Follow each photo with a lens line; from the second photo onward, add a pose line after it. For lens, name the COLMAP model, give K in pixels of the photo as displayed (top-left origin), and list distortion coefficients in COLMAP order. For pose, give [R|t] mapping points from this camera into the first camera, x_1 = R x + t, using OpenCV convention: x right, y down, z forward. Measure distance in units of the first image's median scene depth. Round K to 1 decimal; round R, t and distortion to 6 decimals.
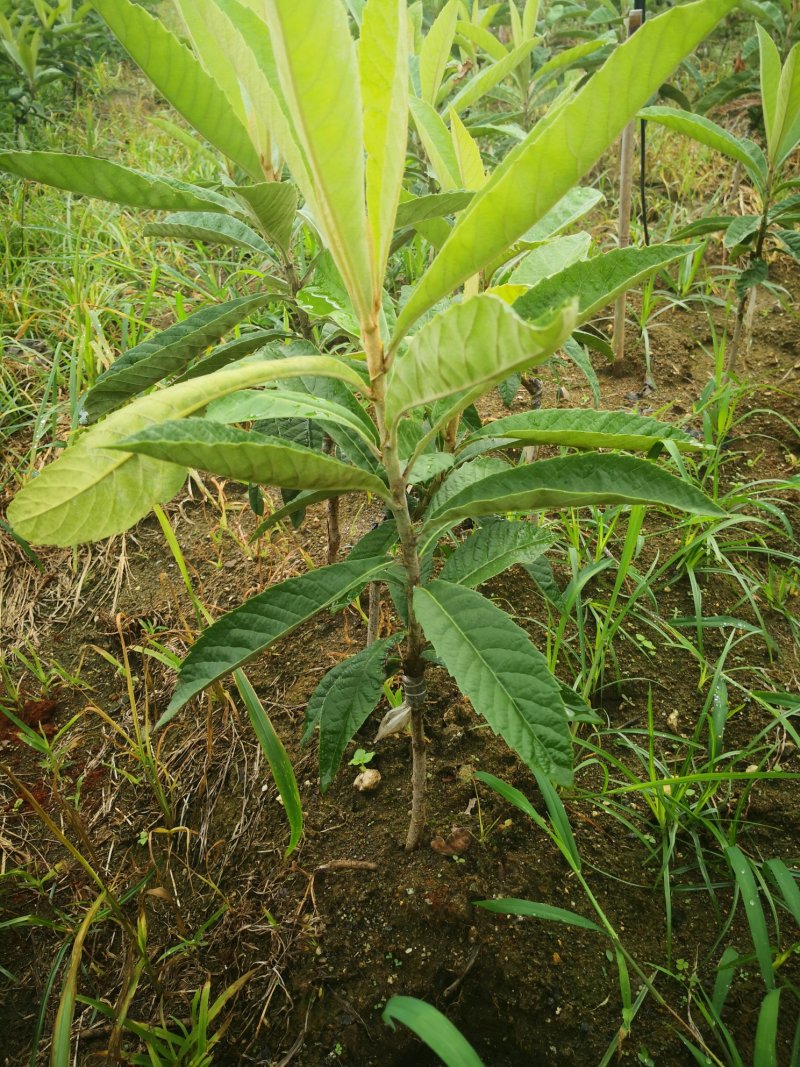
lens RADIAL K [[910.4, 0, 400.7], [0, 910.4, 521.7], [0, 0, 1]] dist [0.007769, -0.038693]
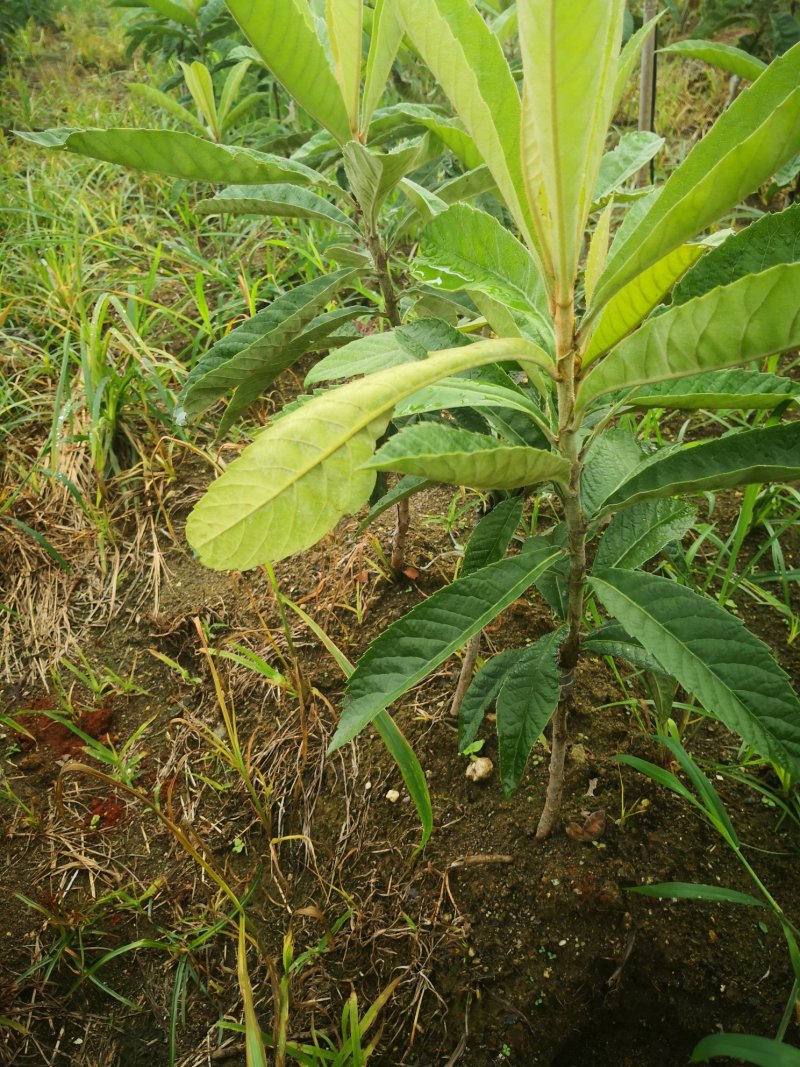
lens RADIAL K [[915.1, 0, 400.0], [0, 915.1, 533.5], [0, 0, 1]] dist [-0.002958, -0.023258]
pose [[0.996130, -0.077462, 0.041539, -0.132411], [0.075056, 0.995569, 0.056651, -0.025101], [-0.045743, -0.053314, 0.997530, 0.044909]]
